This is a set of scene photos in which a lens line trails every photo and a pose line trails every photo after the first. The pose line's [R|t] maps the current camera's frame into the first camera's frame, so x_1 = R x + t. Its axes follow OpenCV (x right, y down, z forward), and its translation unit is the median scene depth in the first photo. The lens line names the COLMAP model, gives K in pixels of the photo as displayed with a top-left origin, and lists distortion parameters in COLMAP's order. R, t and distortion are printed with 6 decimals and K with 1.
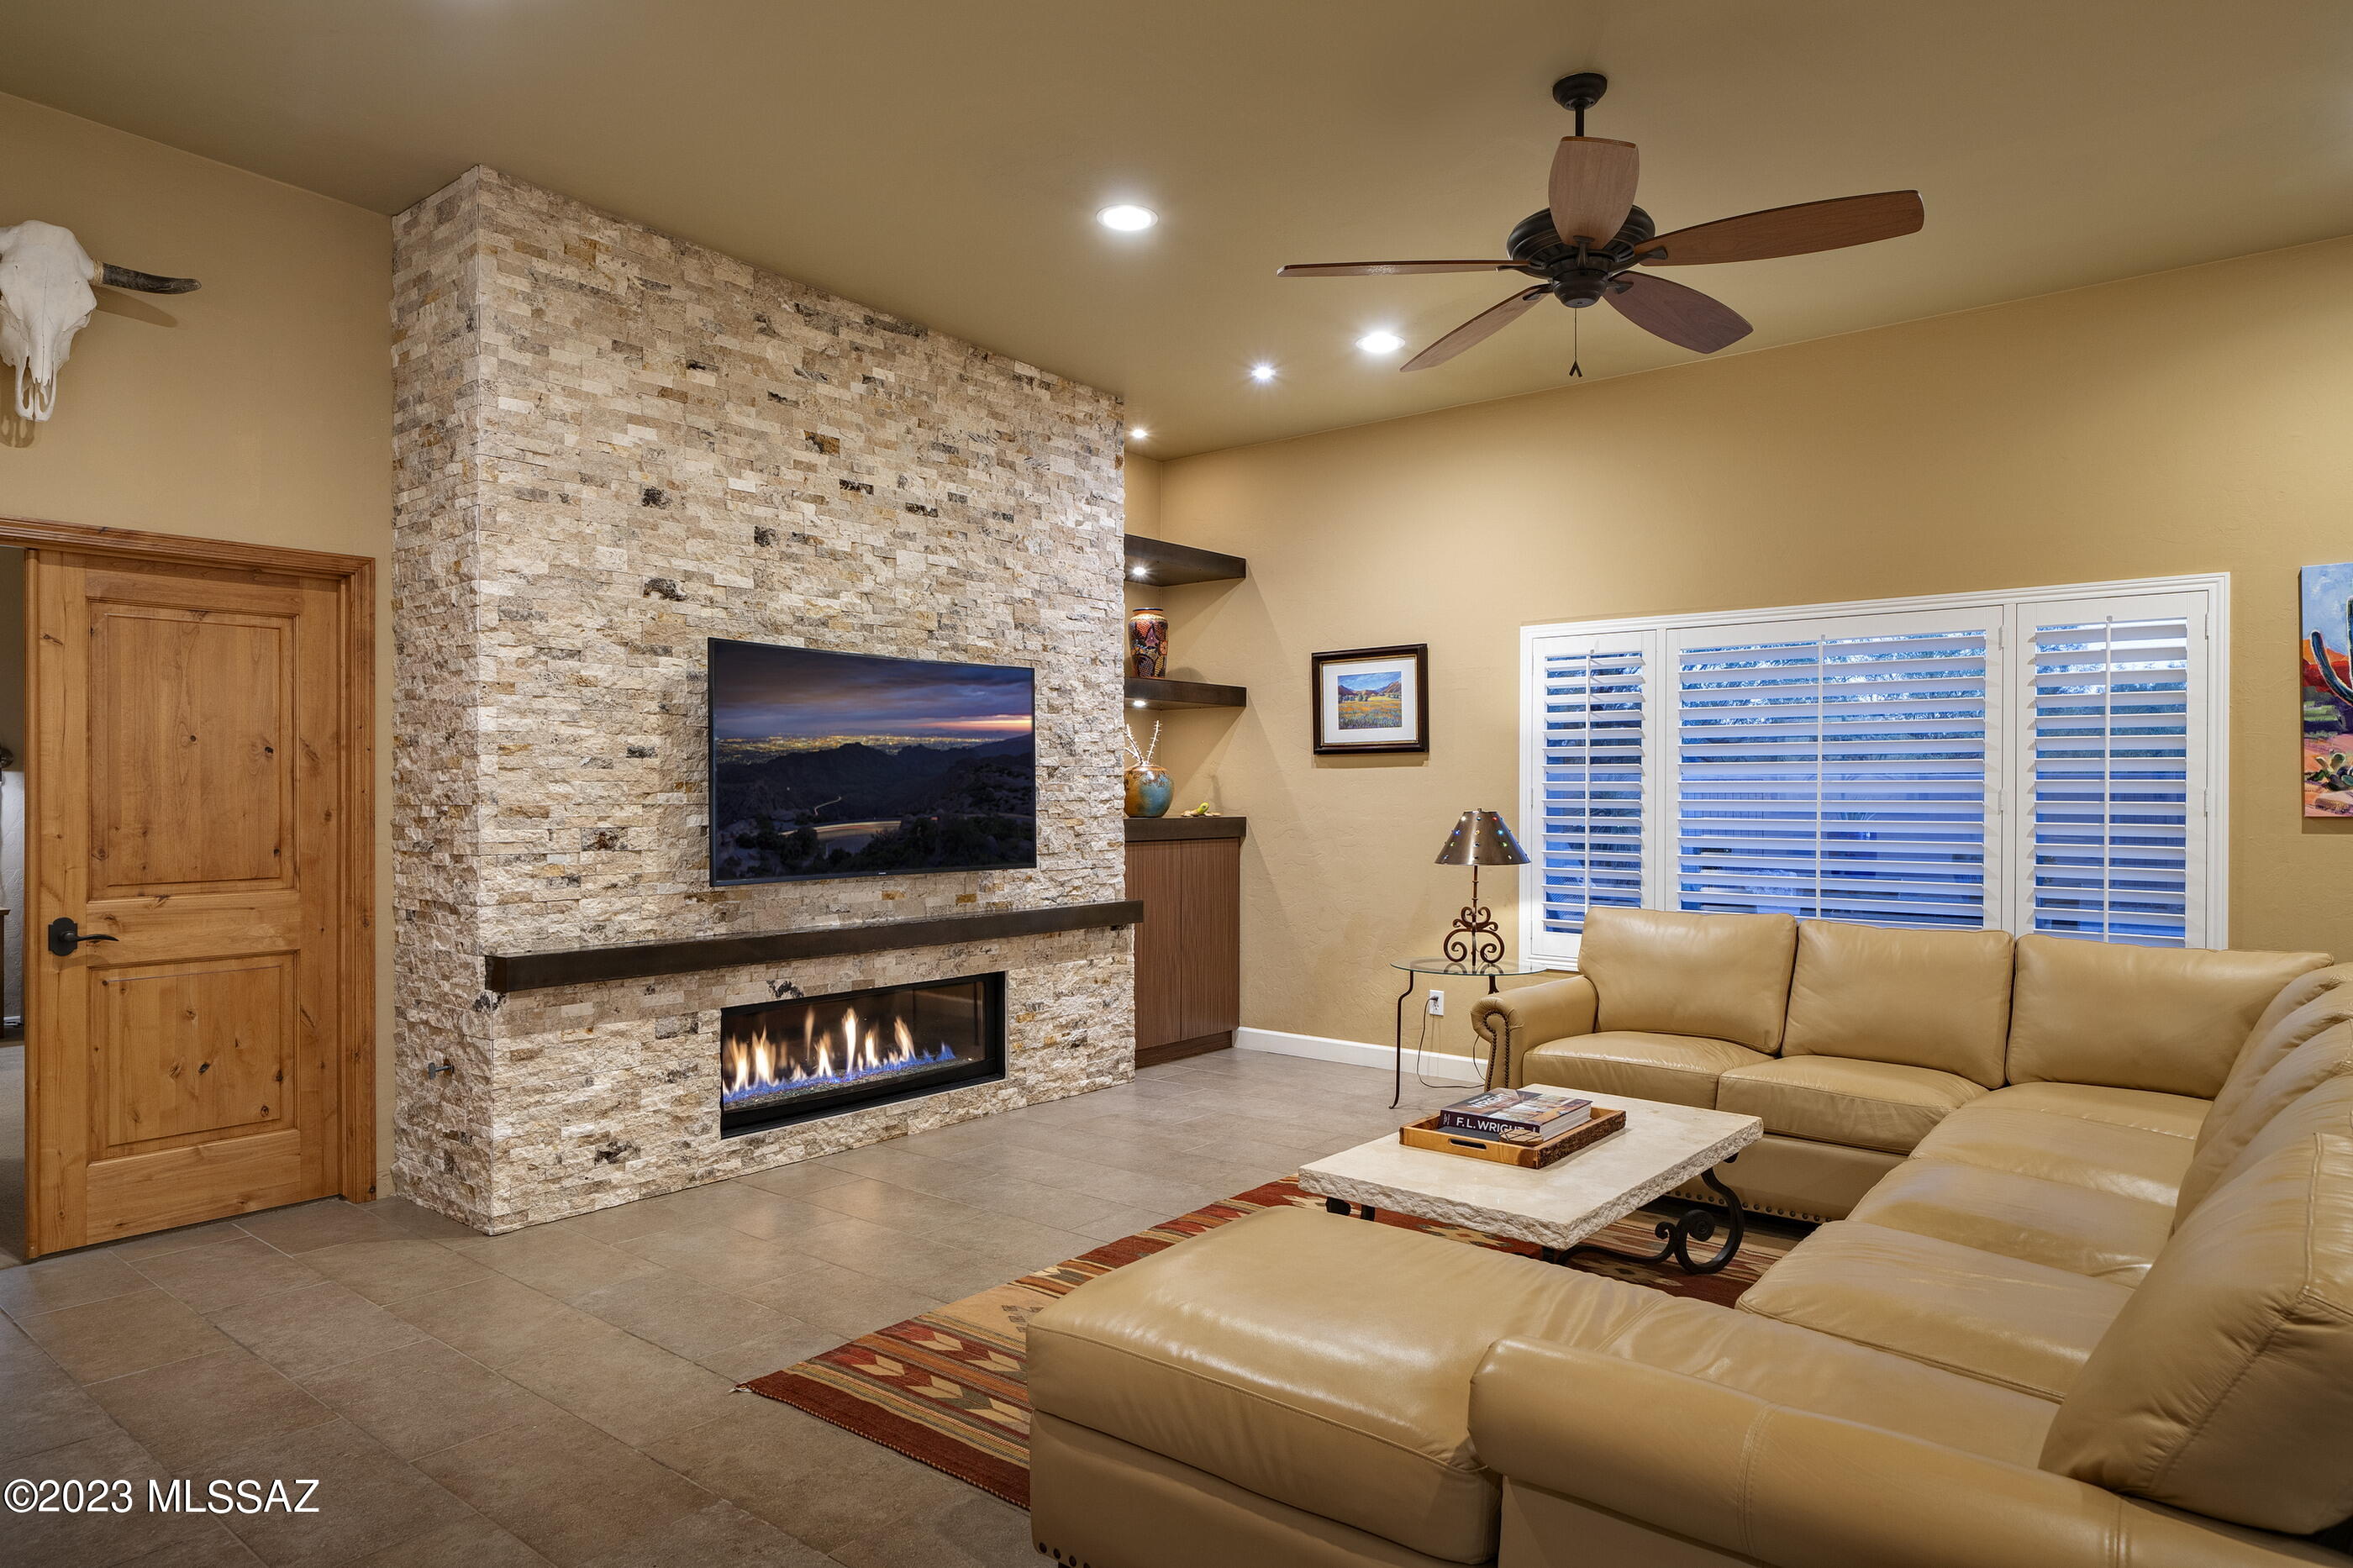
lens RADIAL K [[1418.8, 0, 1313.6], [0, 1418.8, 780.4], [0, 0, 1]] dist [-0.004213, -0.002259]
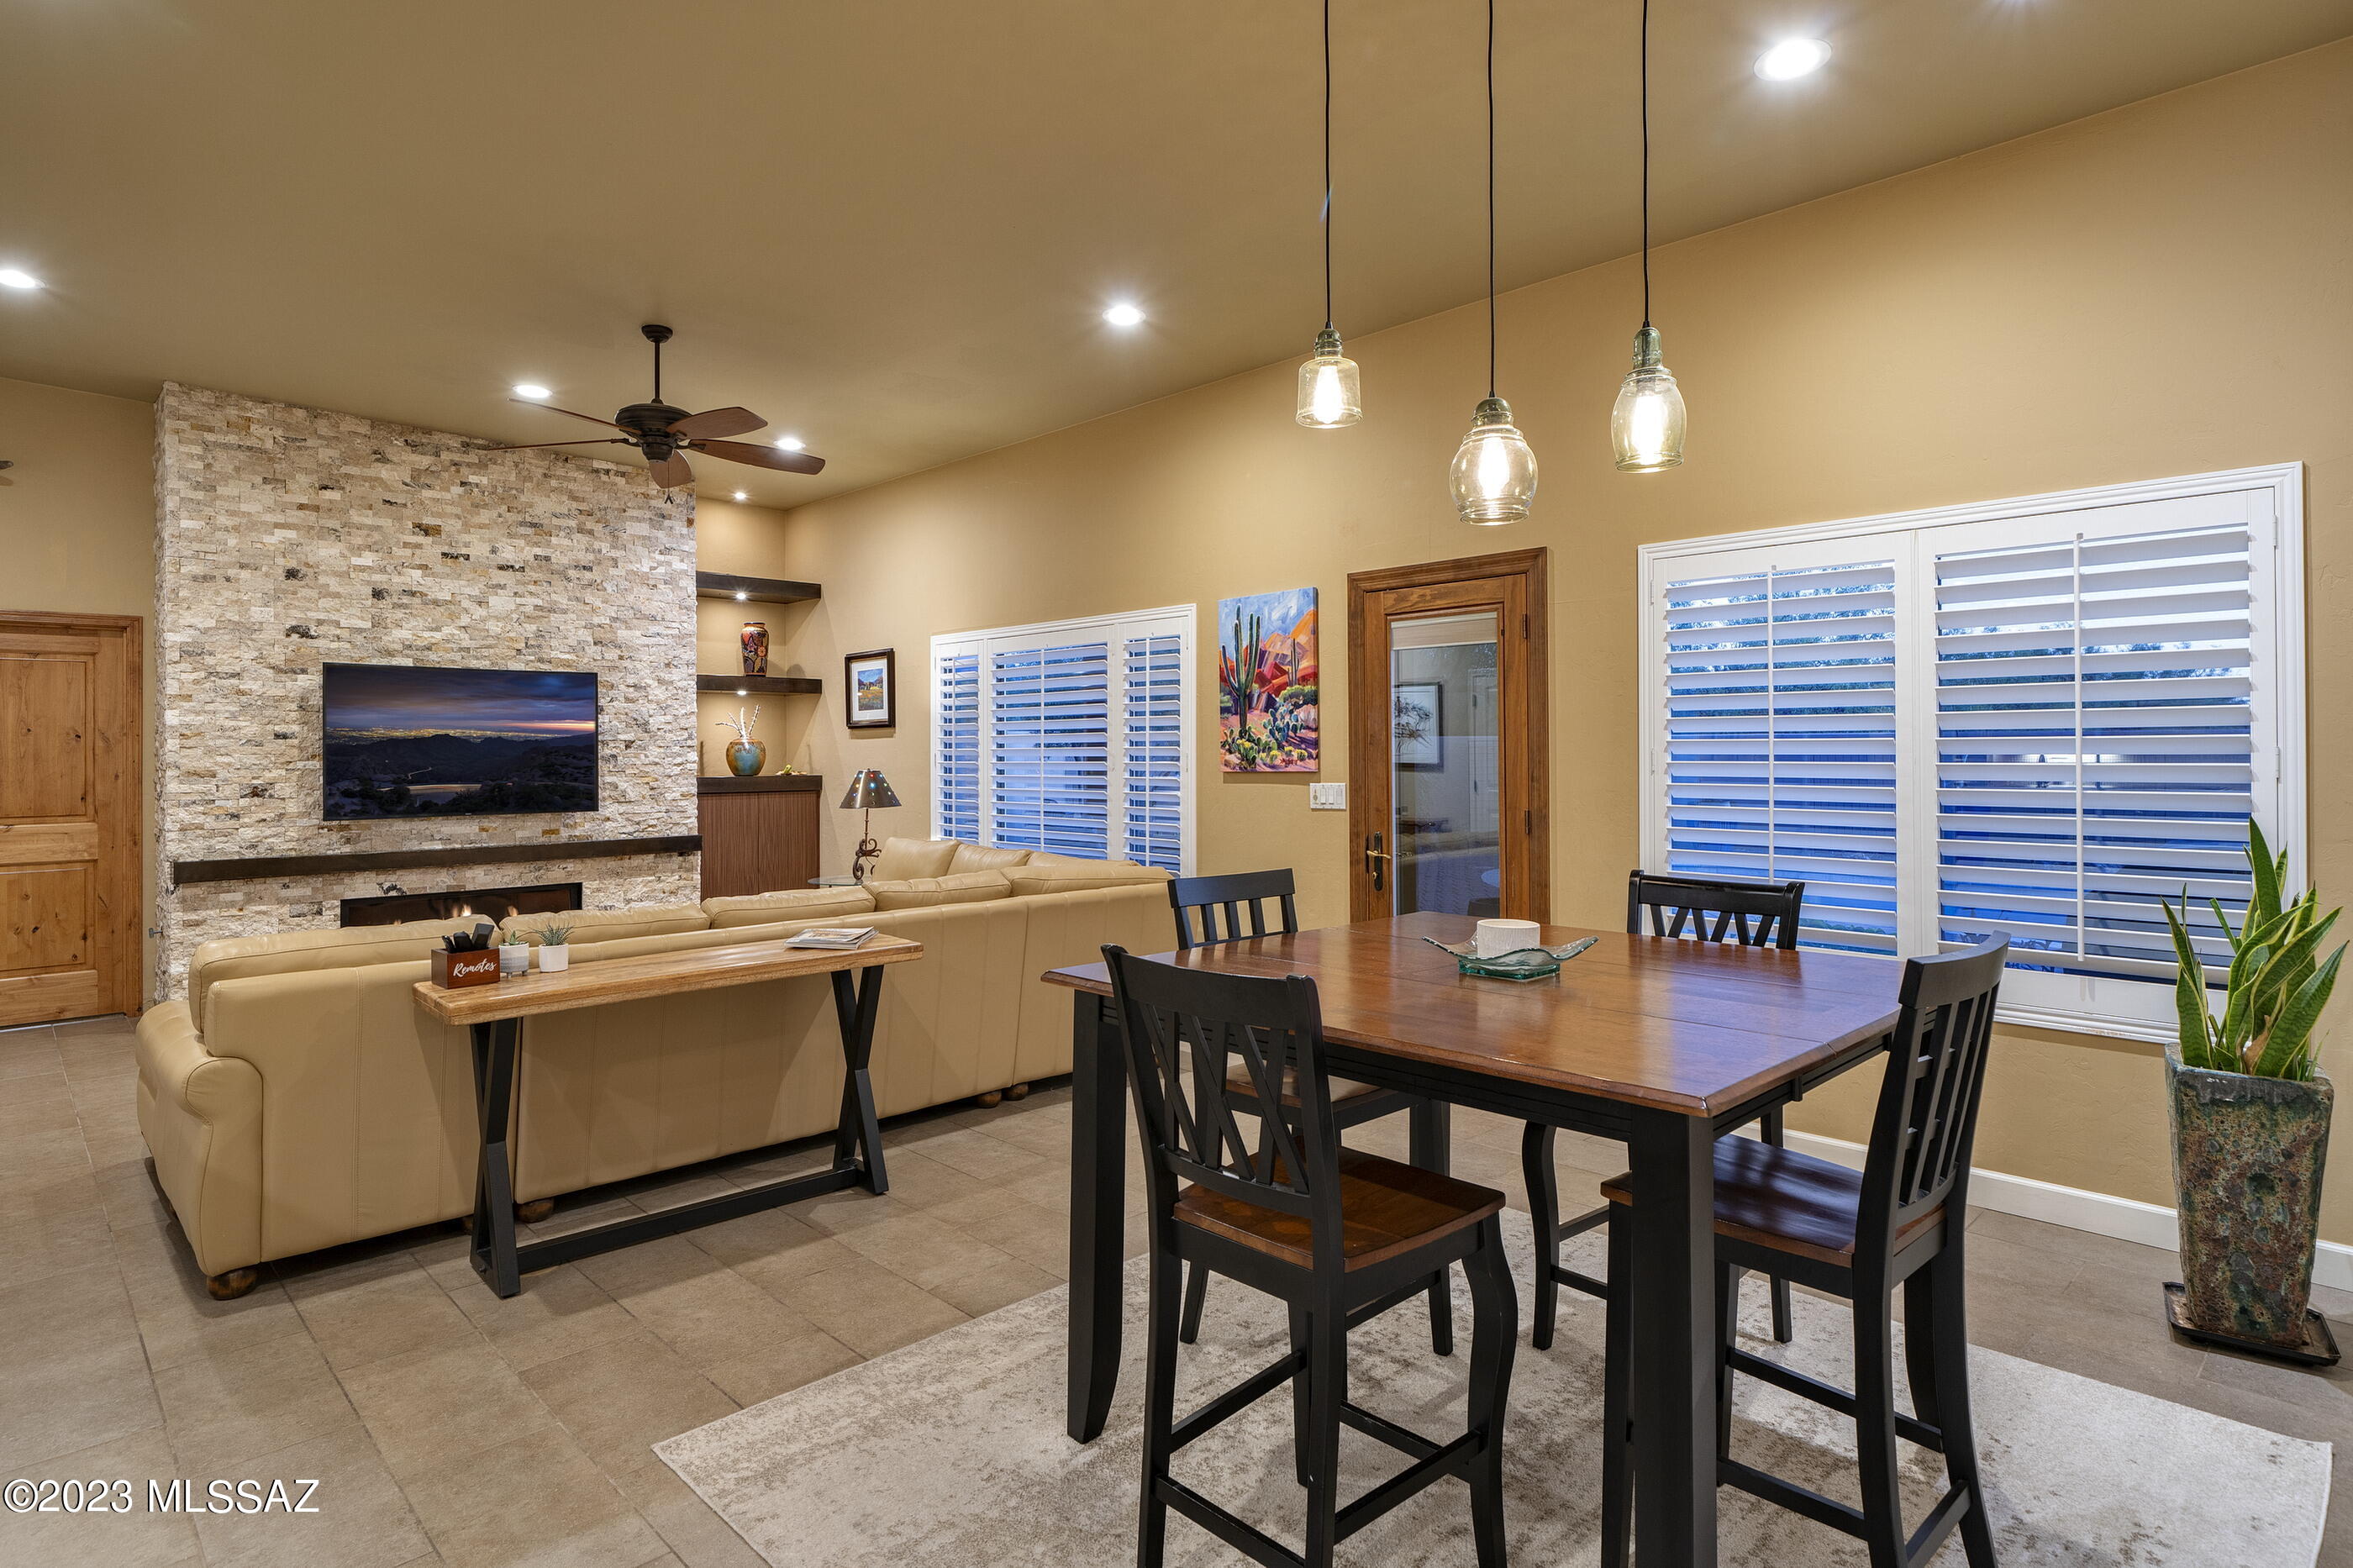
lens RADIAL K [[1399.4, 0, 1265.3], [0, 1399.4, 723.9], [0, 0, 1]] dist [-0.000574, 0.000370]
pose [[0.984160, -0.010776, -0.176954, 0.848157], [0.008693, 0.999884, -0.012545, -0.003836], [0.177069, 0.010808, 0.984139, -0.330242]]
